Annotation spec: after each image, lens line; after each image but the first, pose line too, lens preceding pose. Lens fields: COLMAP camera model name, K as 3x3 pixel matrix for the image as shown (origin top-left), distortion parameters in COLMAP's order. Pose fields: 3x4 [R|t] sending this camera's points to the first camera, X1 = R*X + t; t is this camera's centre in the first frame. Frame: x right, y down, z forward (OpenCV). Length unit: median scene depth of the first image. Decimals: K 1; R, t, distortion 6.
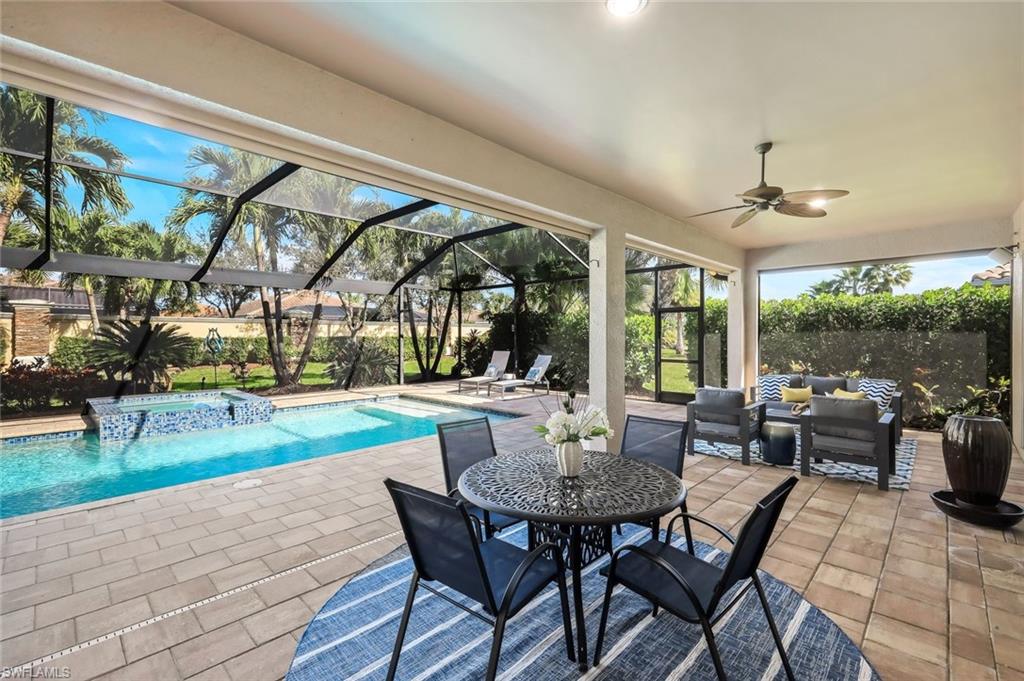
lens RADIAL K [[452.3, 0, 512.0], [0, 452.3, 340.5], [0, 0, 1]] dist [-0.000284, -0.000047]
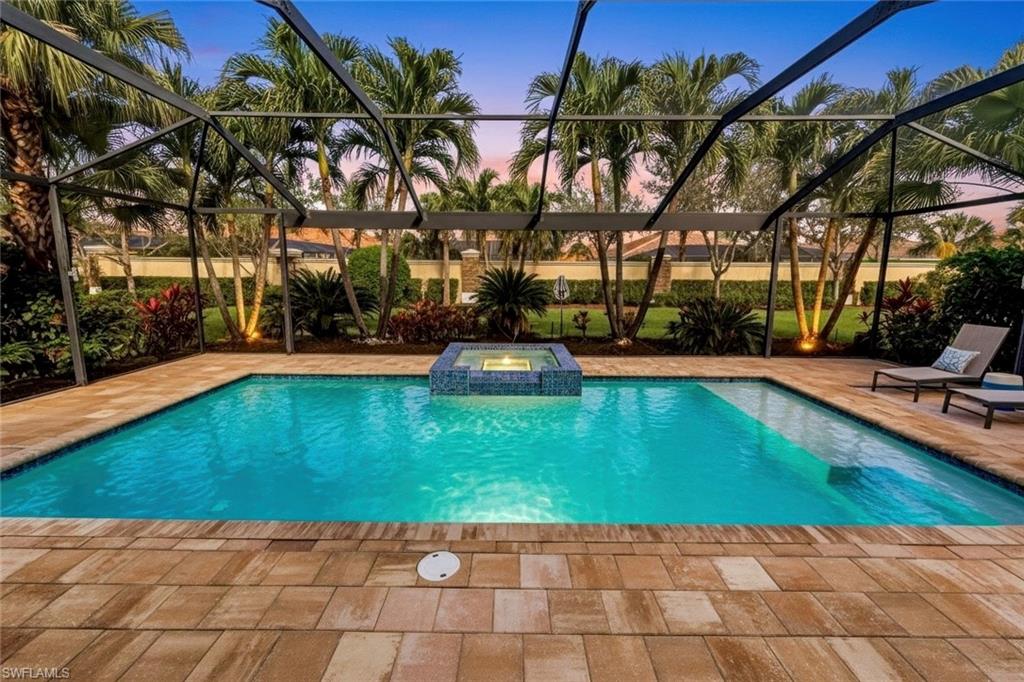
lens RADIAL K [[420.5, 0, 510.8], [0, 420.5, 324.8], [0, 0, 1]] dist [0.000215, 0.000054]
pose [[0.687185, 0.101968, -0.719291, -0.041316], [-0.016782, 0.992065, 0.124603, -0.024506], [0.726289, -0.073554, 0.683443, 0.213963]]
